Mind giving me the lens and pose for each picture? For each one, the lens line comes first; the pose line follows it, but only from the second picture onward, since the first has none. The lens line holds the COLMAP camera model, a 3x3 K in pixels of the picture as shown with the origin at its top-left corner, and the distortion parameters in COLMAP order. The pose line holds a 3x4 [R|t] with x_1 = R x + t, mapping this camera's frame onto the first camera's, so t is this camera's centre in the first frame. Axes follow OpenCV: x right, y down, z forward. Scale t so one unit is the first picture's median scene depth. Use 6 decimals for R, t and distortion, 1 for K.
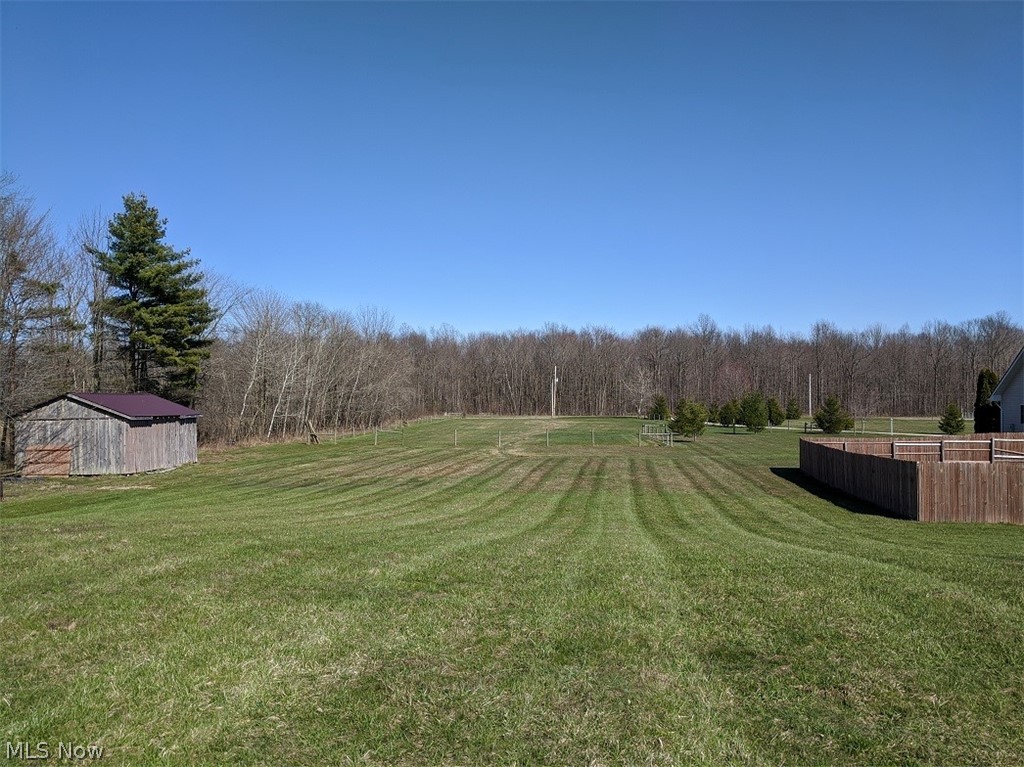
lens RADIAL K [[769.6, 0, 506.3], [0, 769.6, 384.3], [0, 0, 1]] dist [-0.016063, 0.029133]
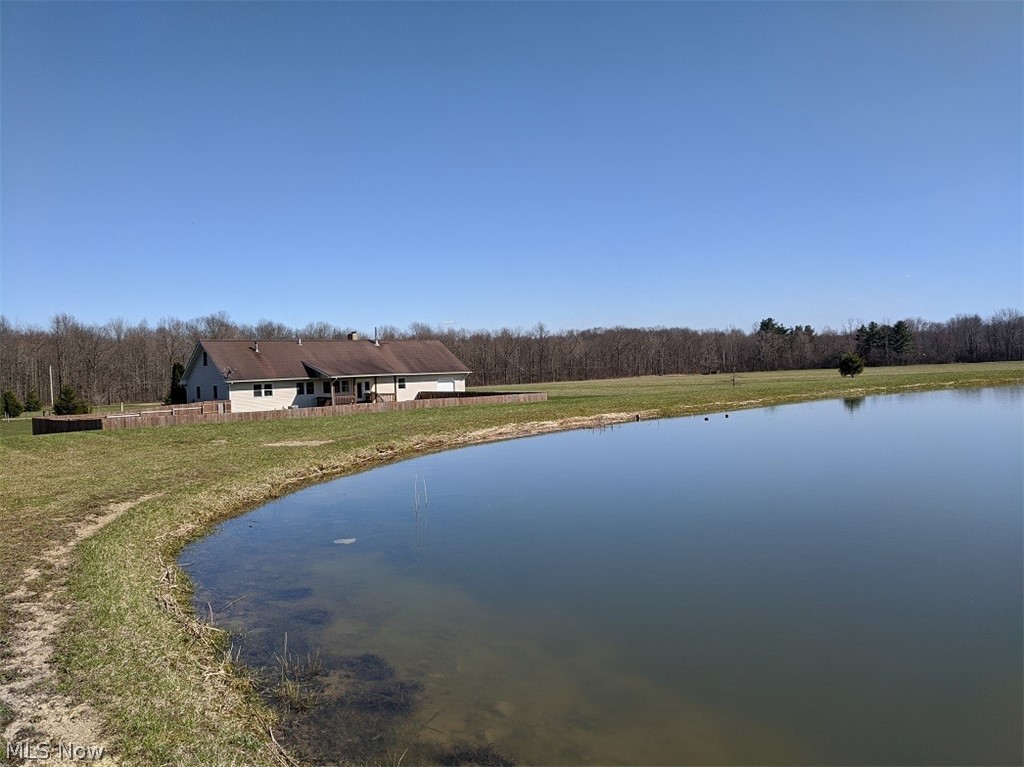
lens RADIAL K [[773.3, 0, 507.6], [0, 773.3, 382.6], [0, 0, 1]] dist [0.003217, 0.015470]
pose [[0.618017, -0.033824, 0.785437, -0.127286], [0.025549, 0.999410, 0.022935, 0.000681], [-0.785749, 0.005893, 0.618517, -0.374055]]
